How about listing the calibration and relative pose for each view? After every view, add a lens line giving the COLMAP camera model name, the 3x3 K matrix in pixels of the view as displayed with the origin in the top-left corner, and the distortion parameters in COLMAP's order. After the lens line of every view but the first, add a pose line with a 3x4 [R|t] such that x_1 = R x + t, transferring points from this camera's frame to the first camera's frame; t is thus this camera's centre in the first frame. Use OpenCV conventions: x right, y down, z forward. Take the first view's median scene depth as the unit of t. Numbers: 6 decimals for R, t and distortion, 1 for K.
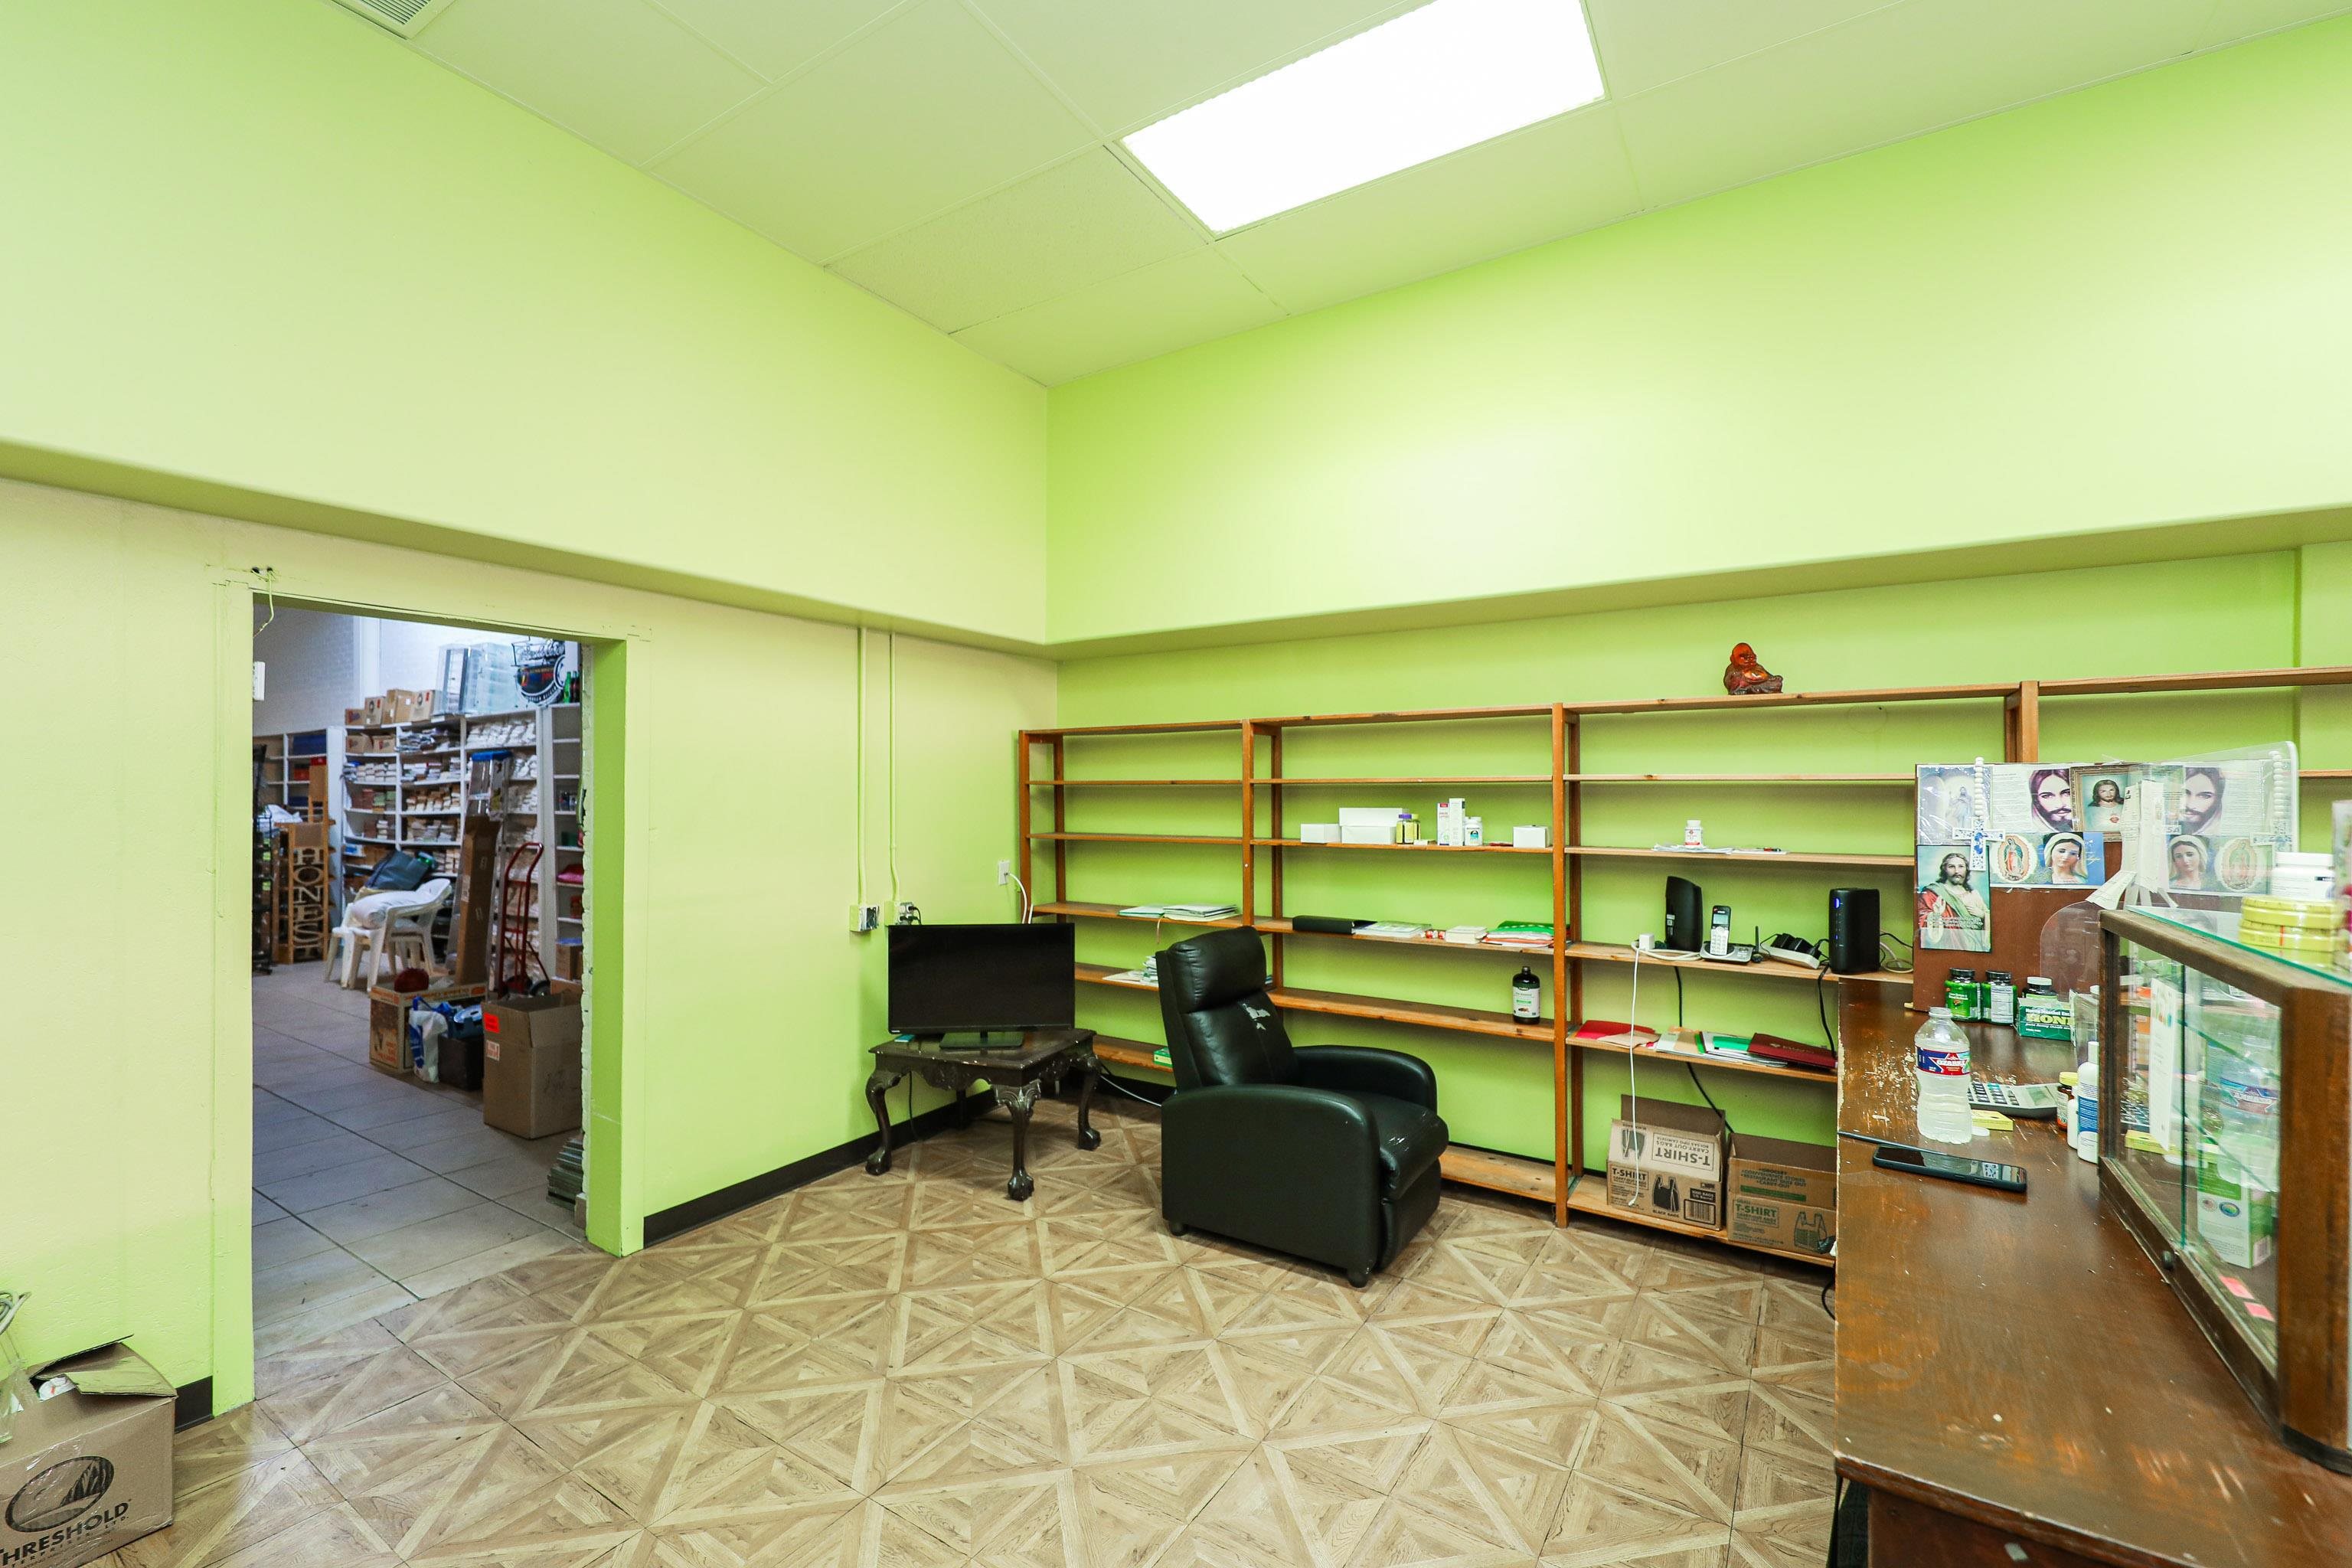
lens RADIAL K [[965.4, 0, 1170.5], [0, 965.4, 790.4], [0, 0, 1]] dist [0.002803, -0.000680]
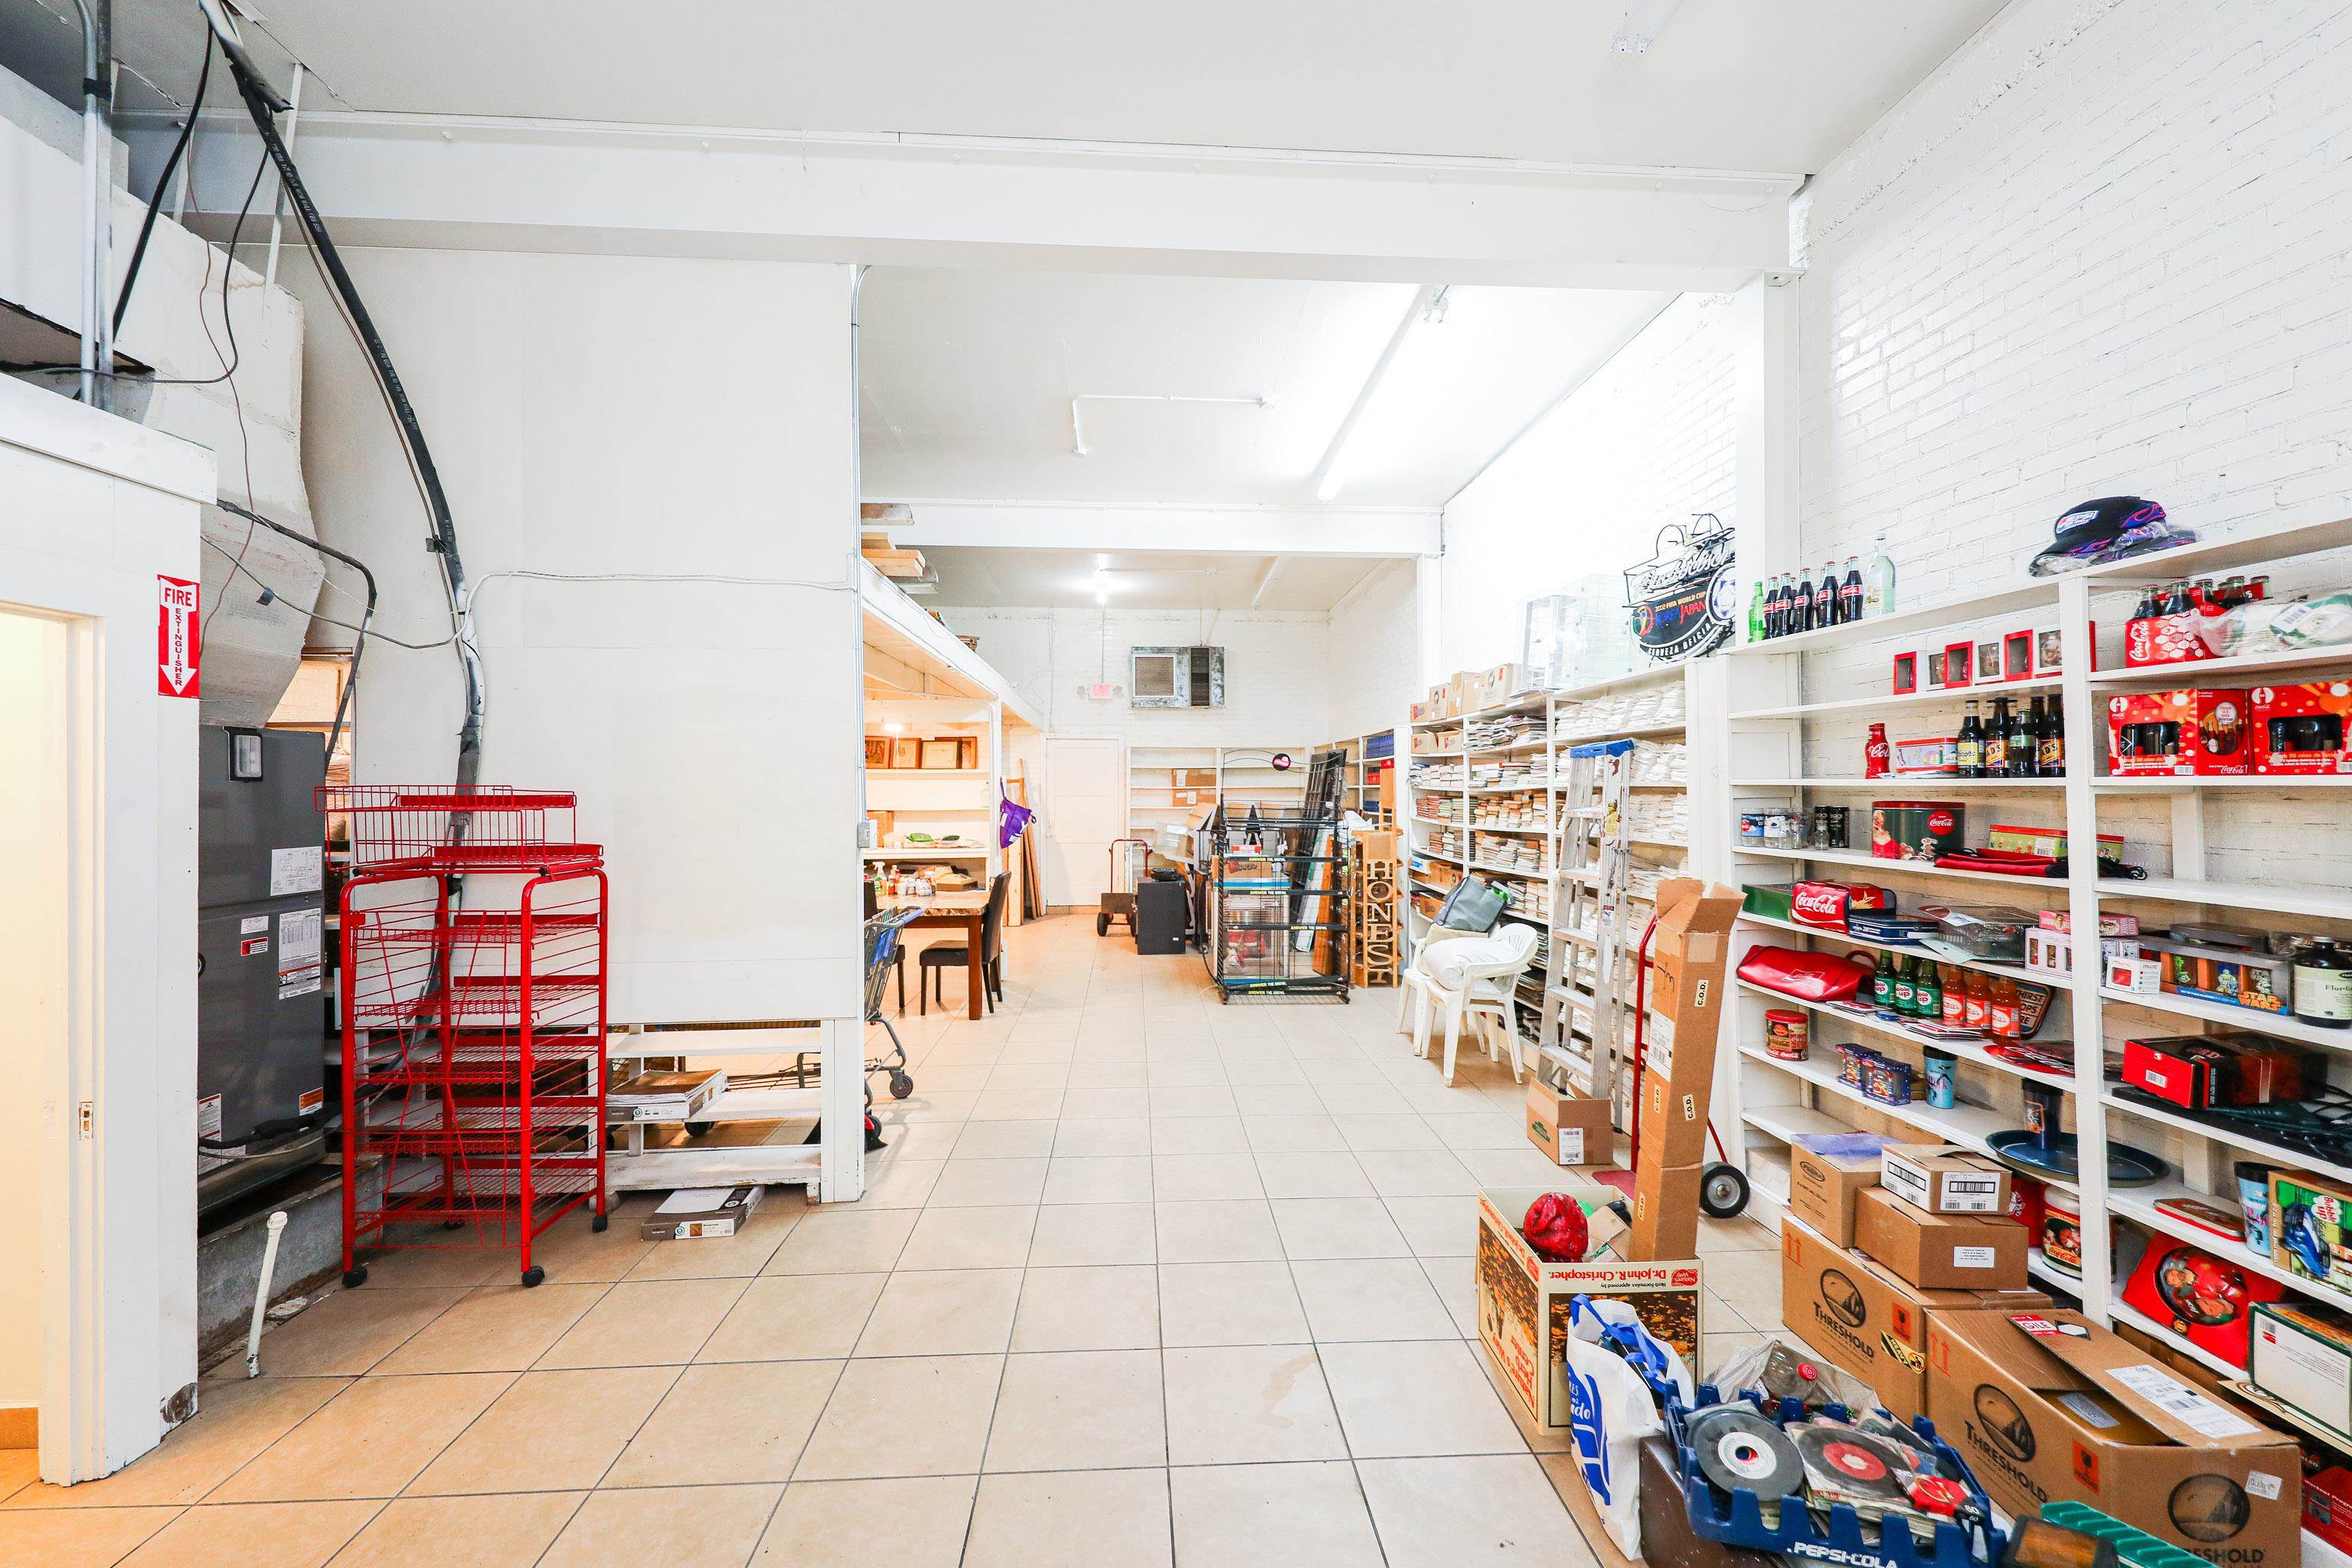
lens RADIAL K [[910.5, 0, 1171.1], [0, 910.5, 770.6], [0, 0, 1]] dist [-0.010384, -0.000436]
pose [[0.582098, -0.014440, -0.812990, -0.761946], [0.000124, 0.999844, -0.017670, -0.020831], [0.813118, 0.010185, 0.582009, 0.842995]]
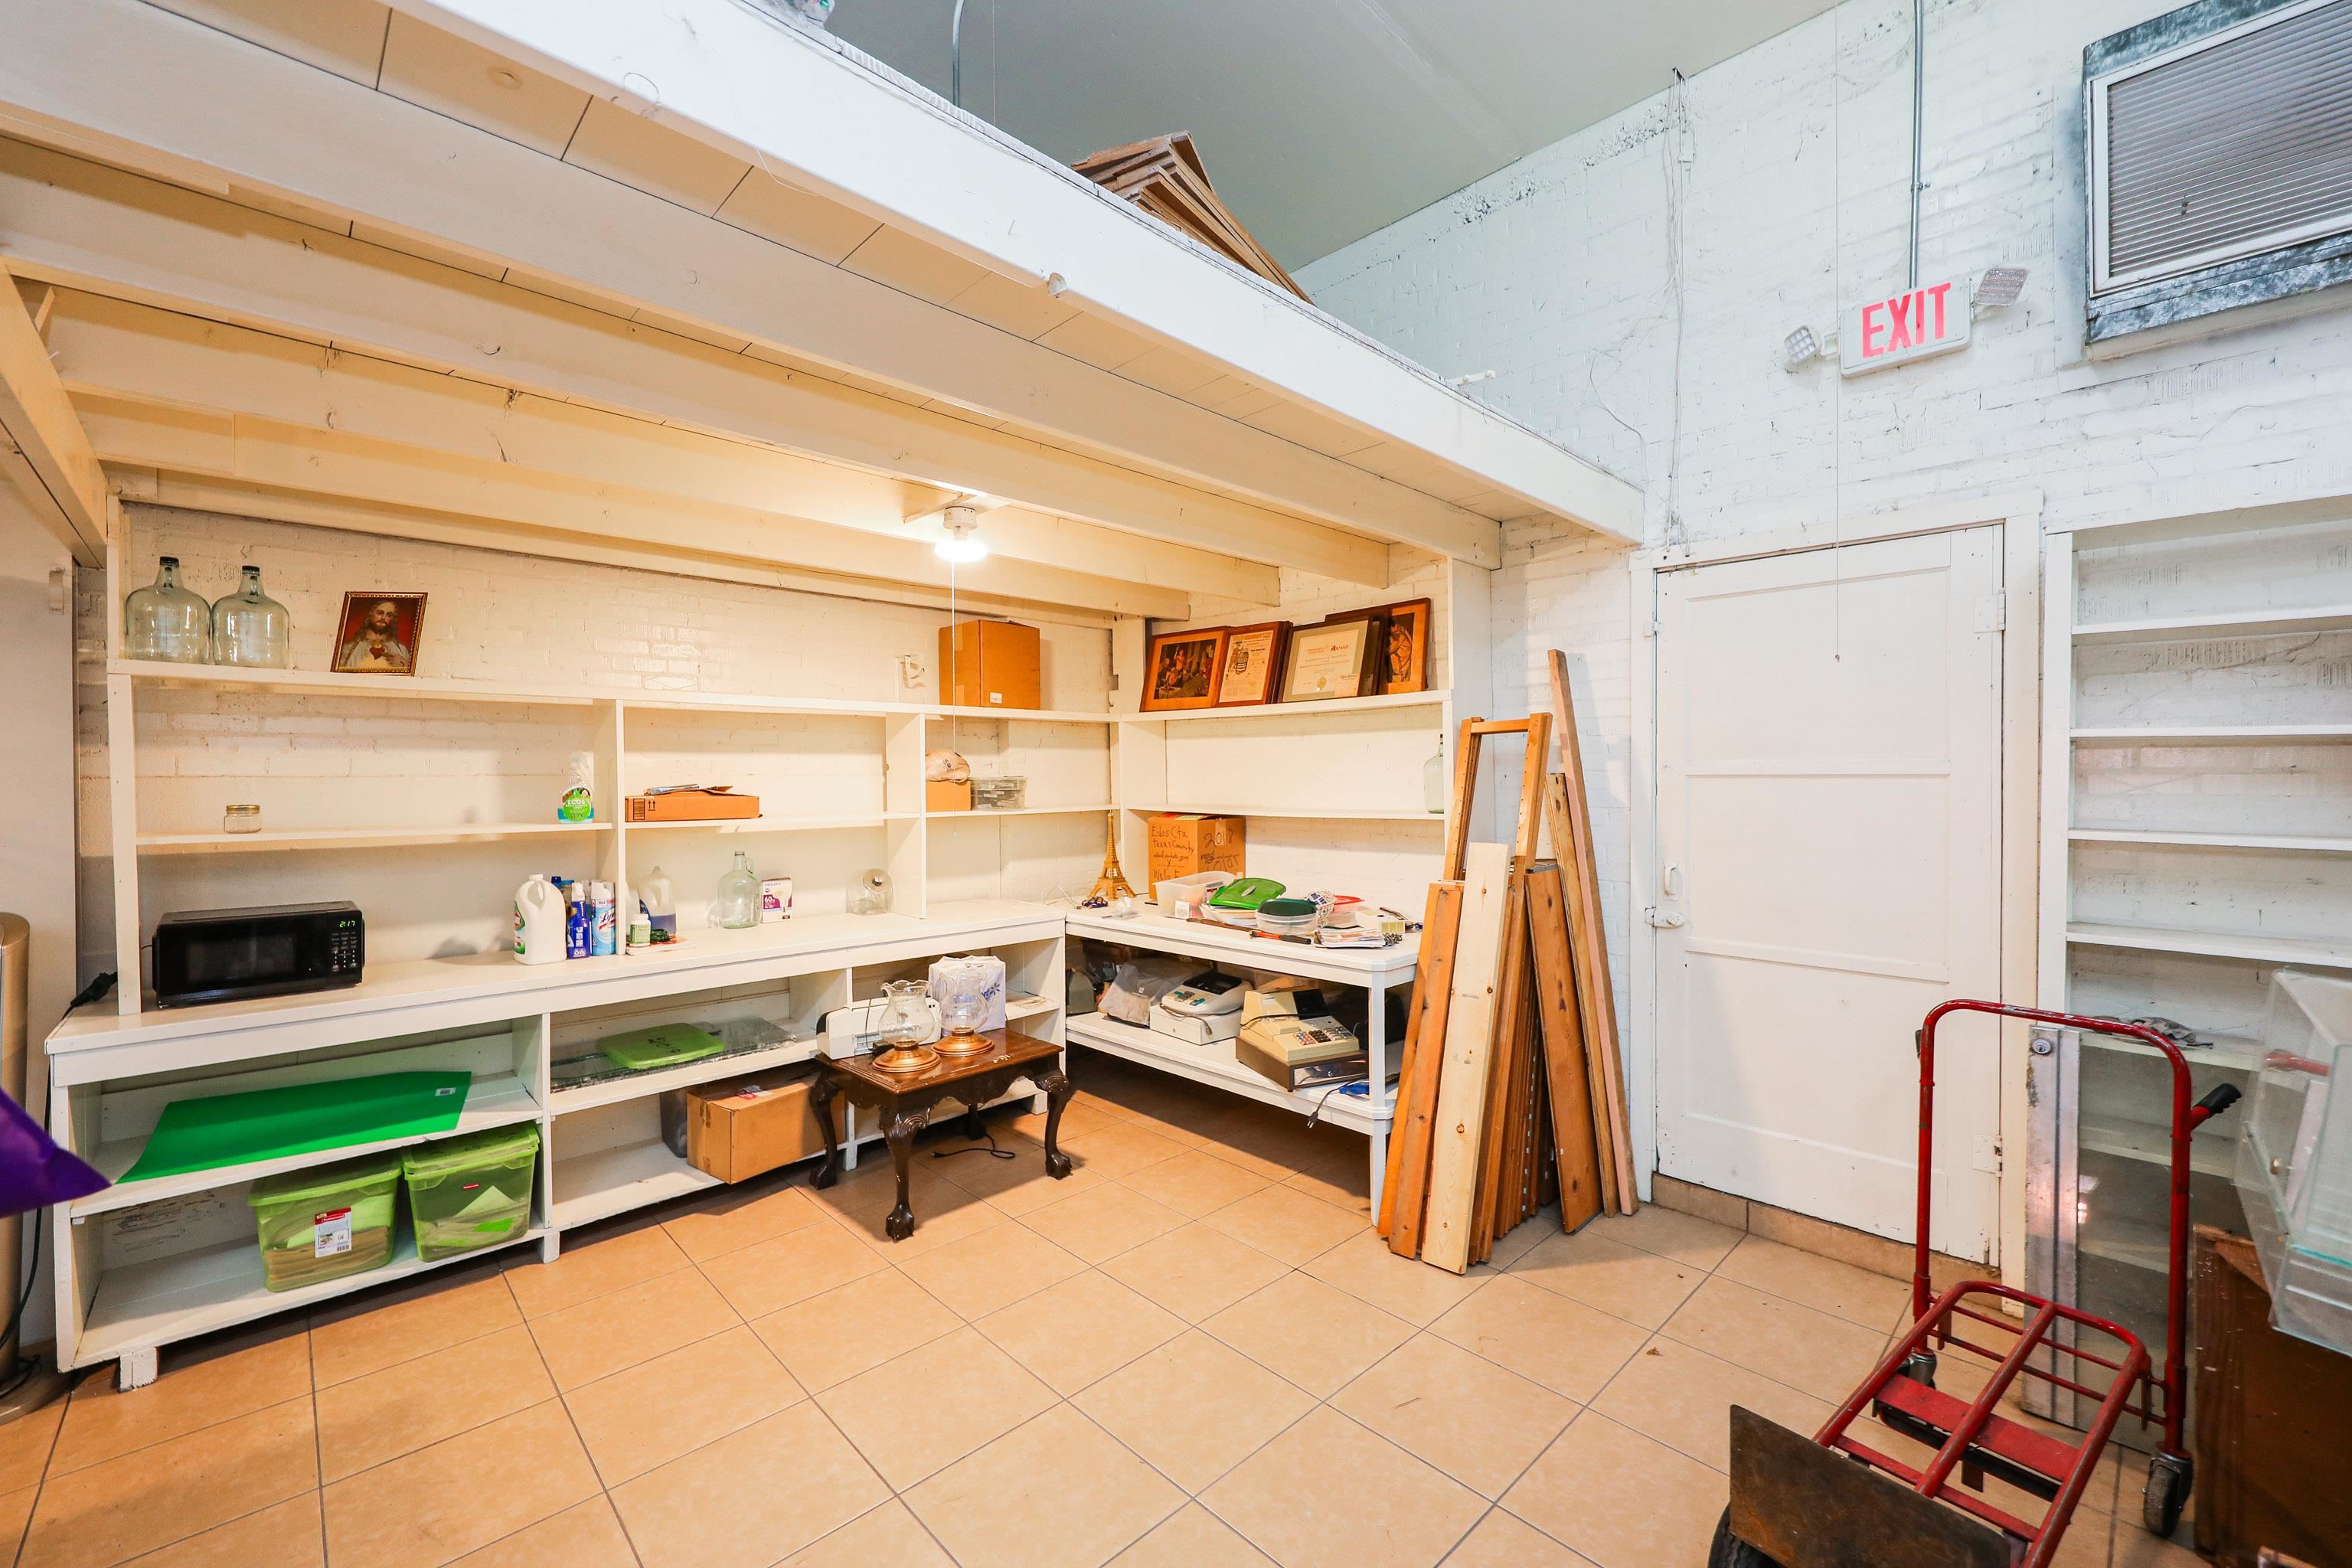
lens RADIAL K [[951.0, 0, 1148.7], [0, 951.0, 781.4], [0, 0, 1]] dist [-0.001149, -0.000507]
pose [[-0.260939, 0.007384, -0.965327, -2.883564], [0.003954, 0.999971, 0.006580, 0.011612], [0.965347, -0.002100, -0.260961, 2.310862]]
